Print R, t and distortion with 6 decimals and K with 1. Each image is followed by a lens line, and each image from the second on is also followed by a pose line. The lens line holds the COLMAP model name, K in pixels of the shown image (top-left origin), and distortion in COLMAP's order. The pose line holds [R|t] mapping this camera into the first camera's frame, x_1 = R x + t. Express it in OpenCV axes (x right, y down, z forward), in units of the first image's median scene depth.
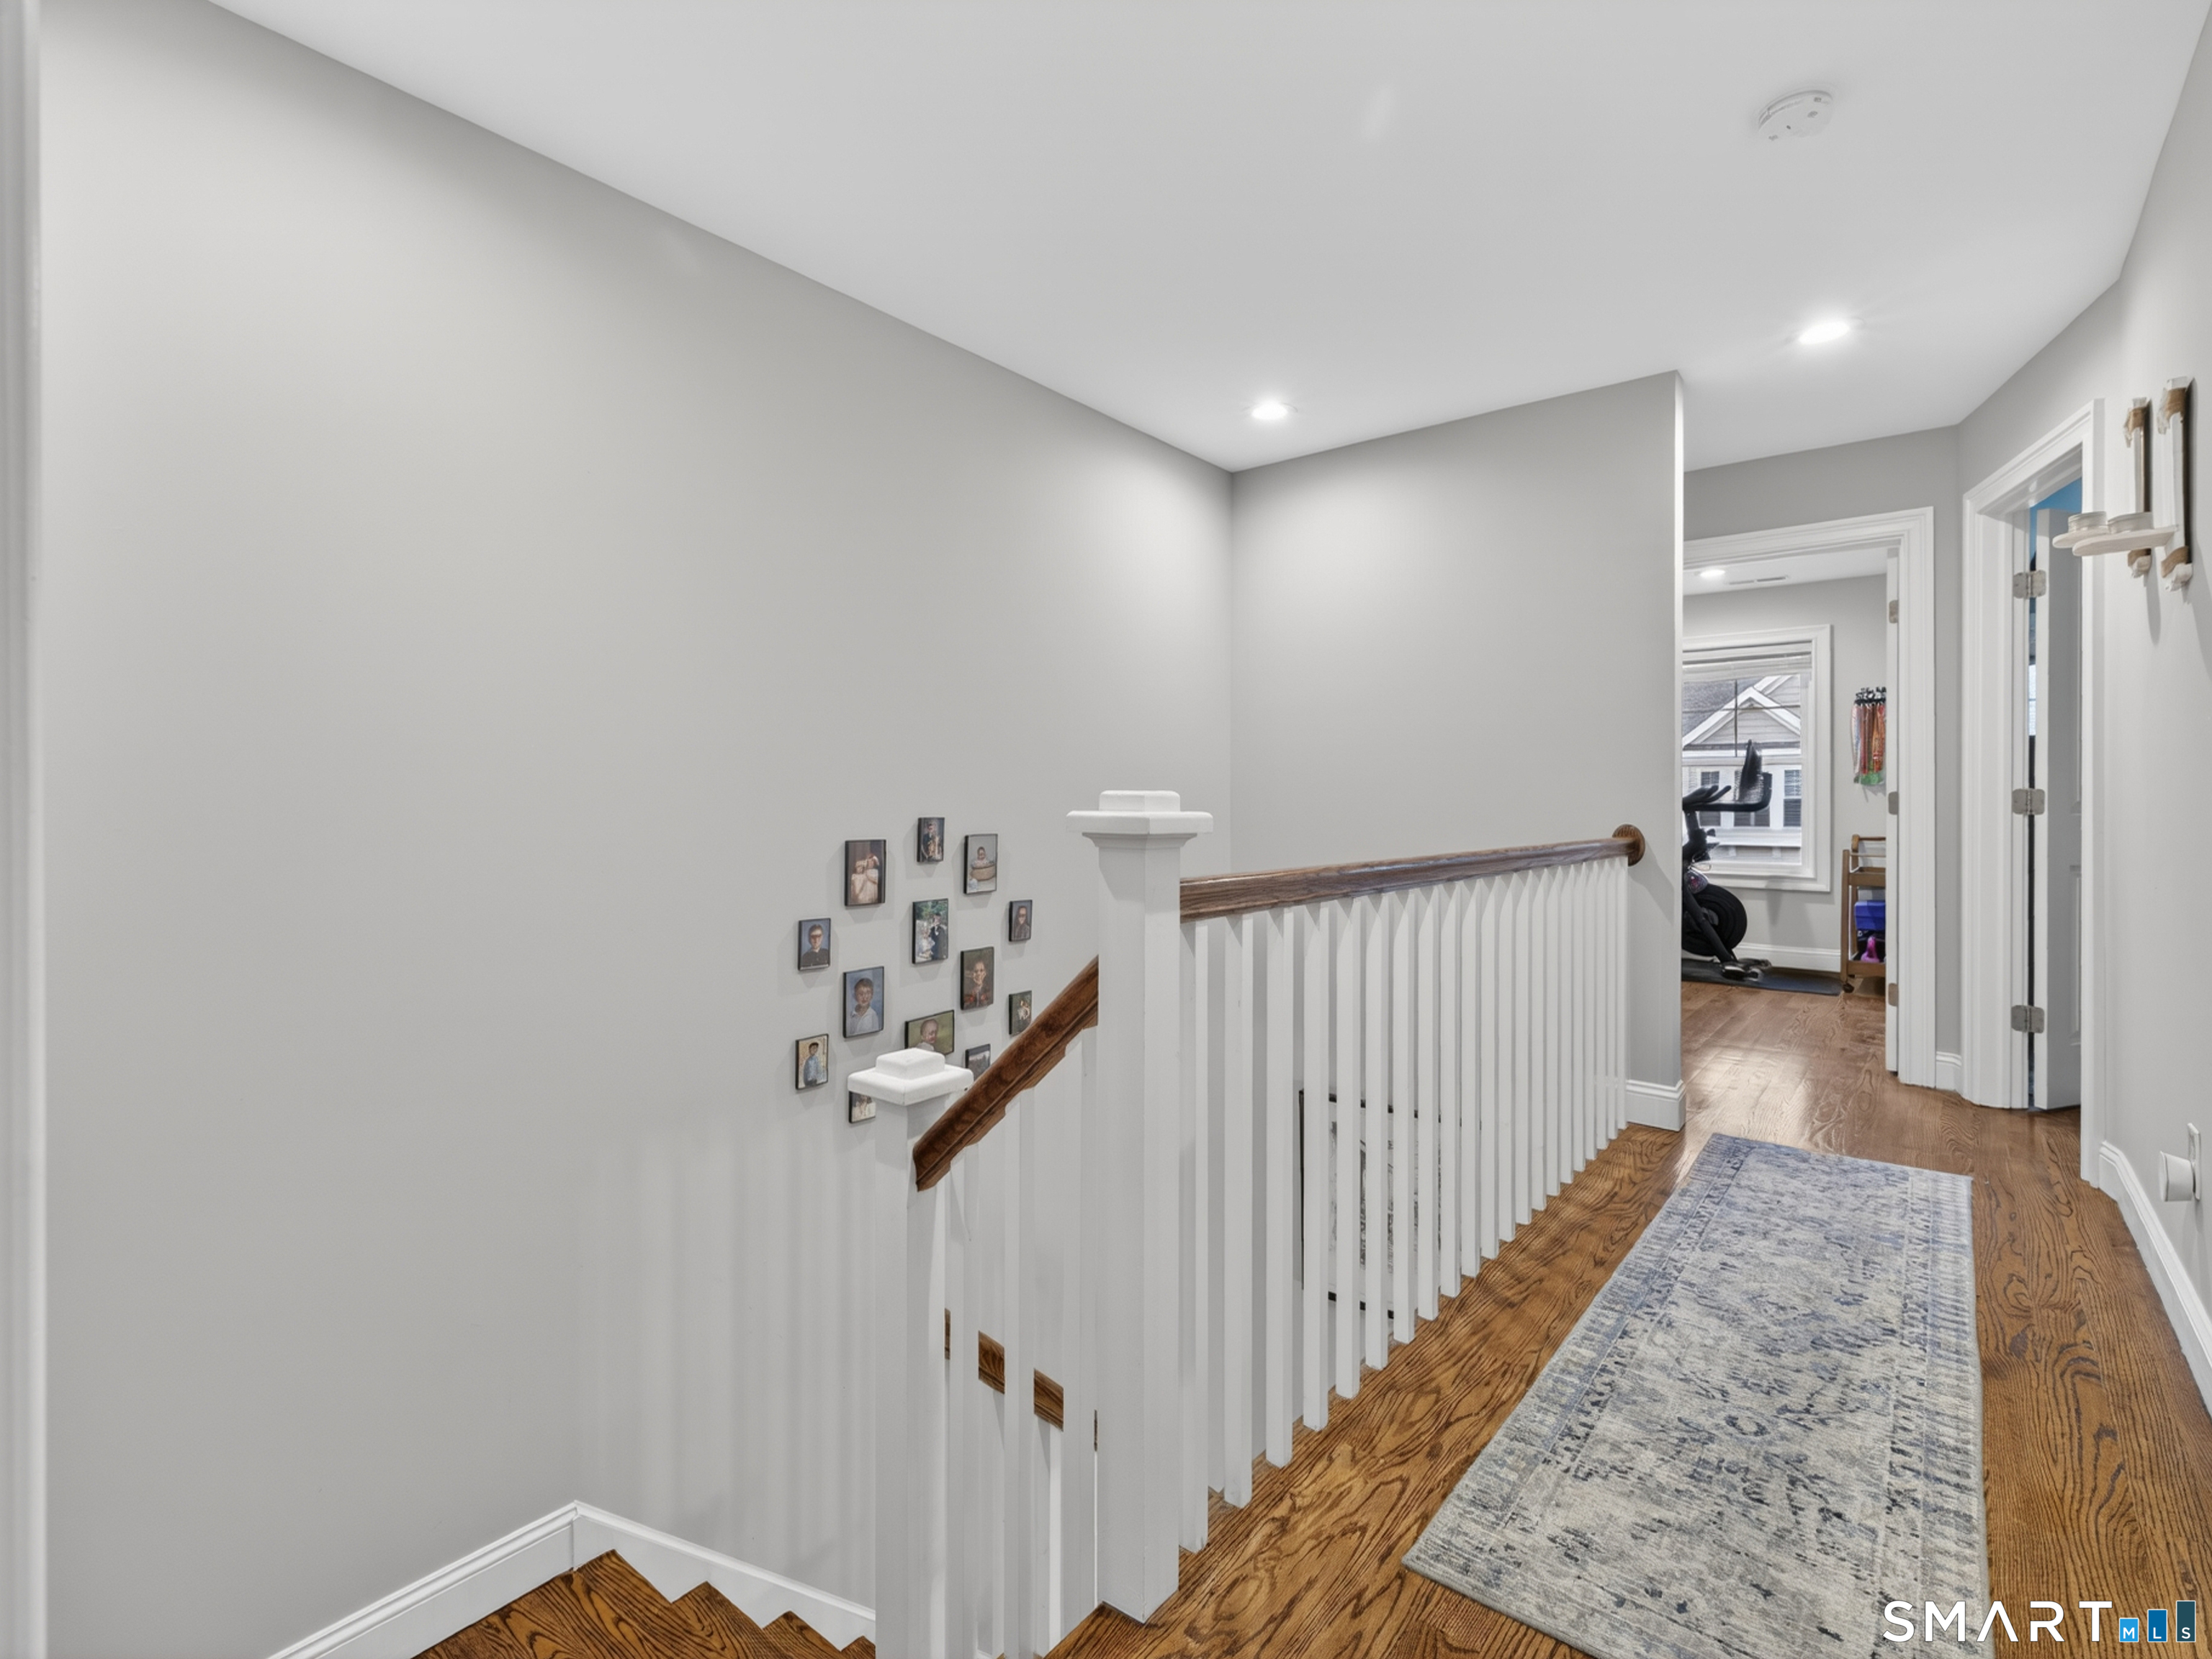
lens RADIAL K [[1035.8, 0, 1109.3], [0, 1035.8, 801.0], [0, 0, 1]] dist [0.002942, -0.000016]
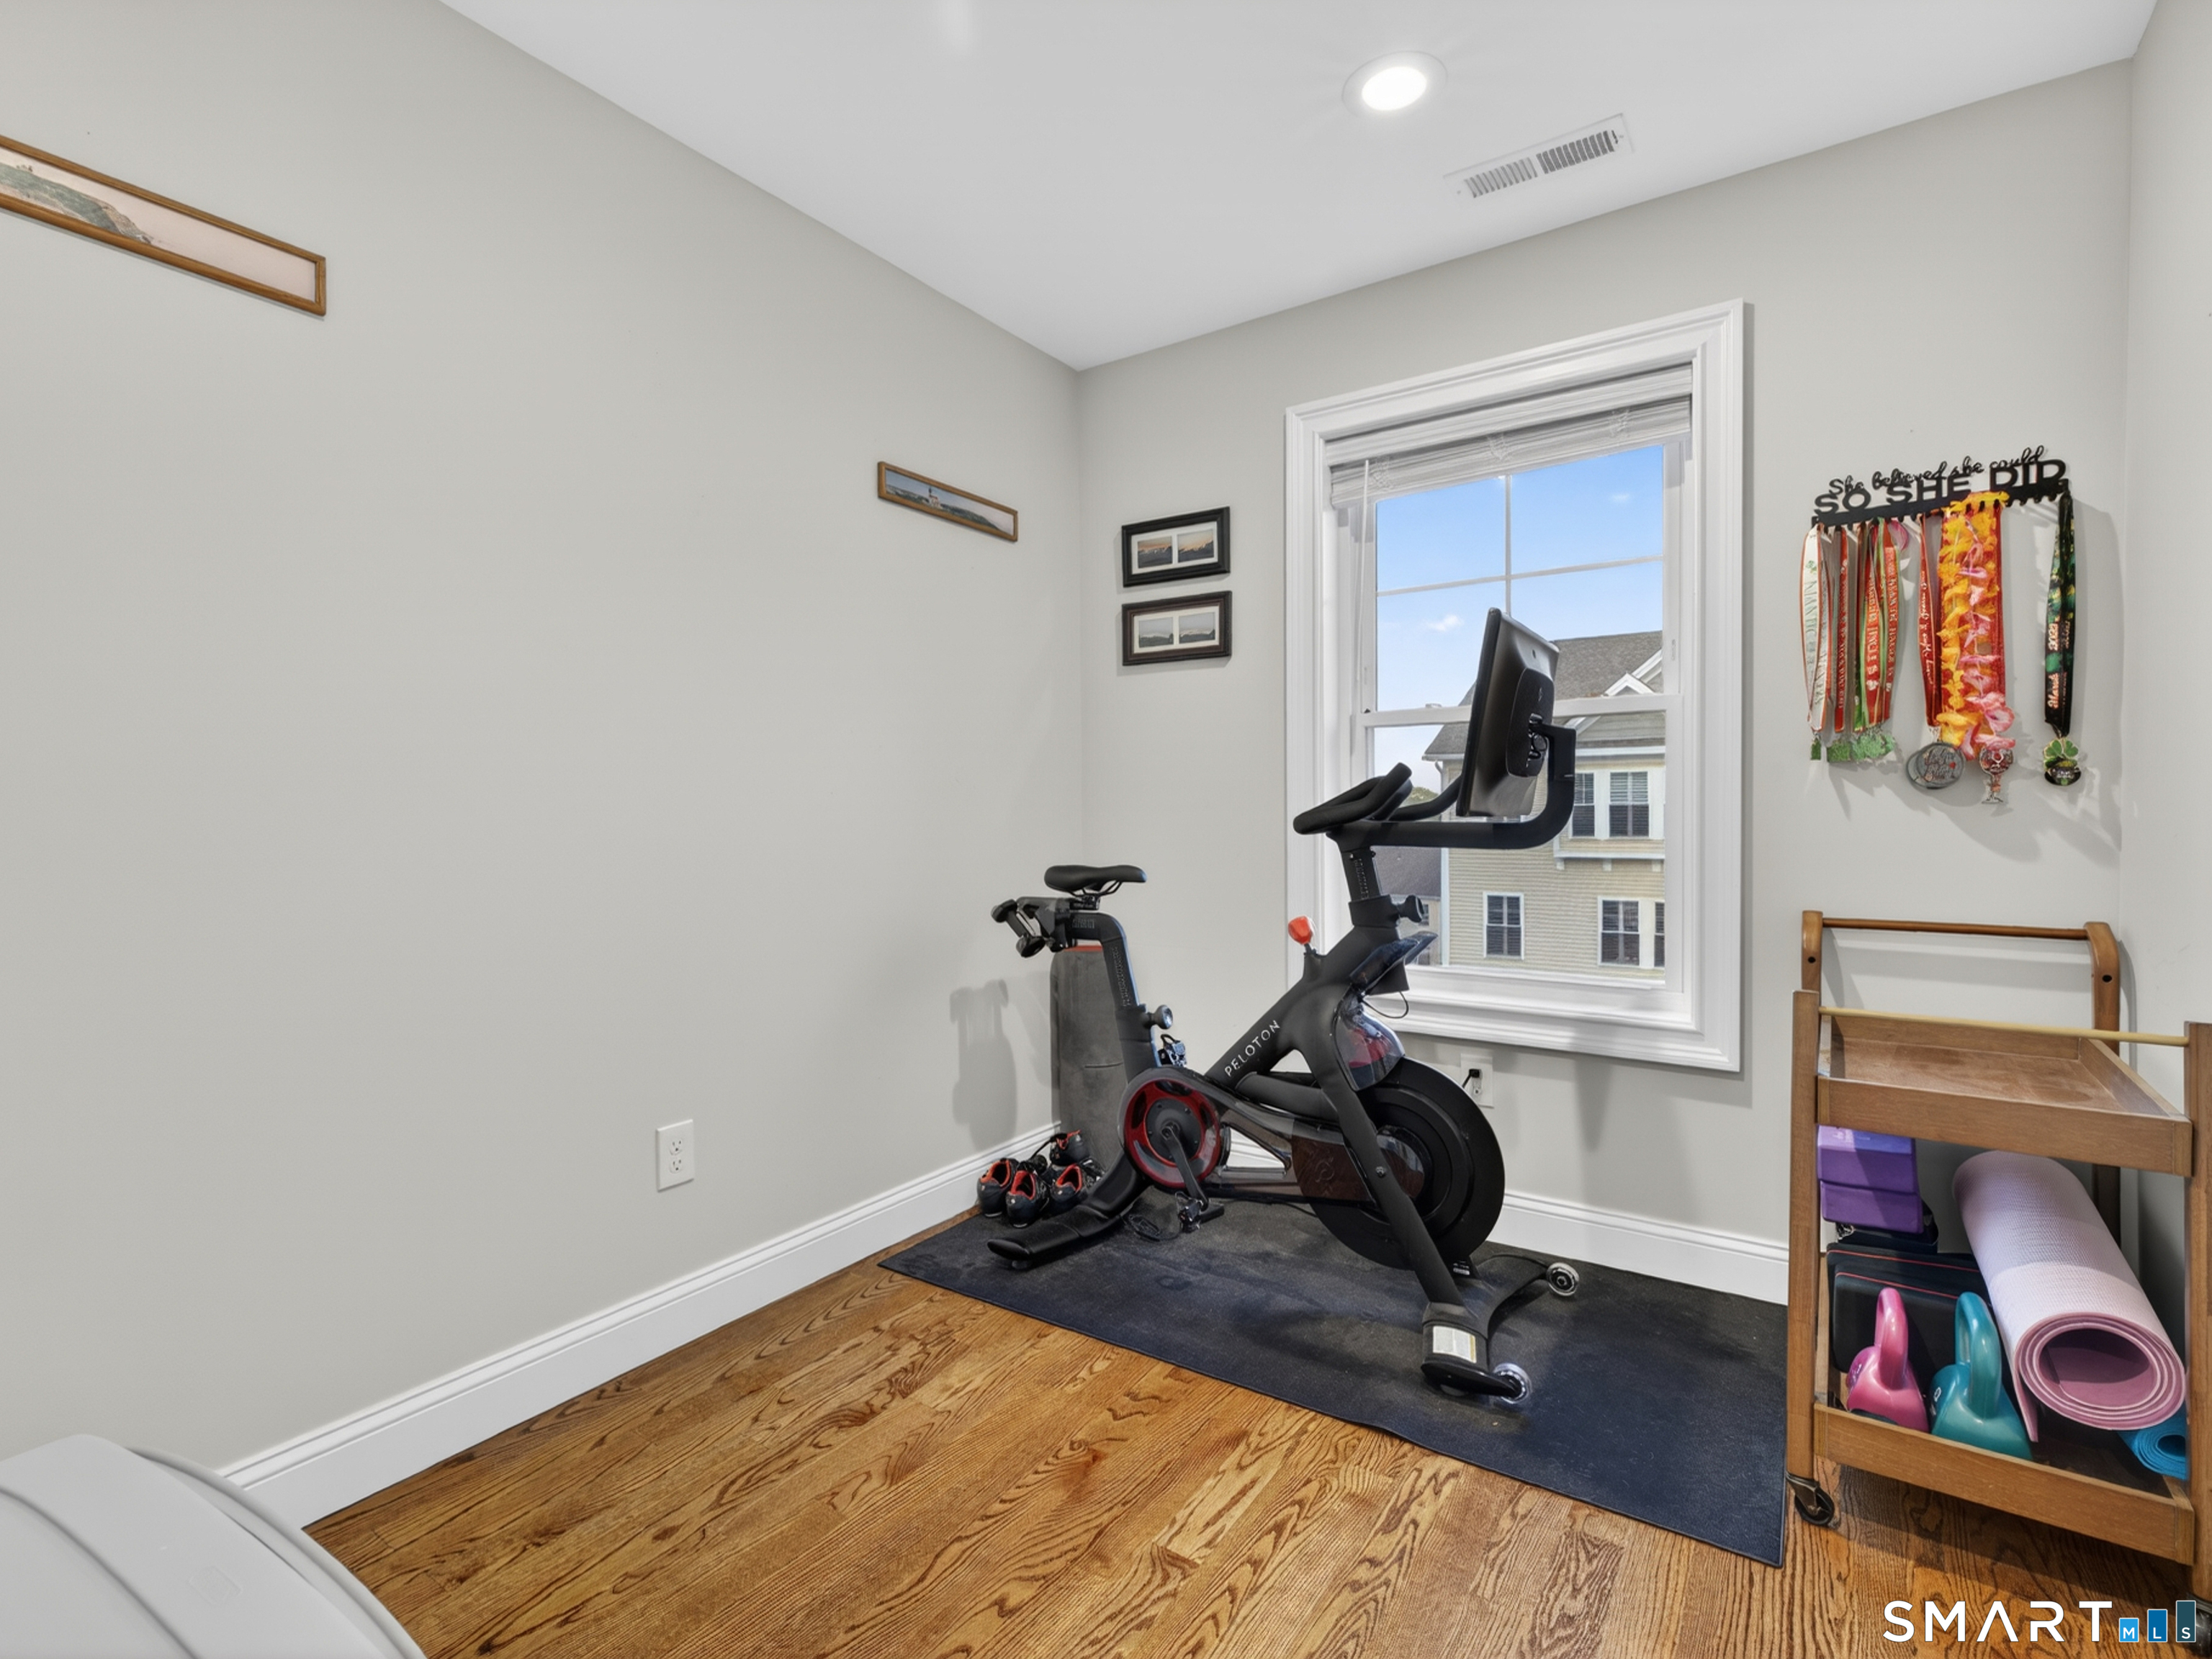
lens RADIAL K [[1045.4, 0, 1106.5], [0, 1045.4, 819.4], [0, 0, 1]] dist [0.002427, 0.001643]
pose [[0.996759, -0.004982, 0.080290, 0.429771], [0.004013, 0.999917, 0.012229, -0.002952], [-0.080345, -0.011867, 0.996696, 0.630466]]
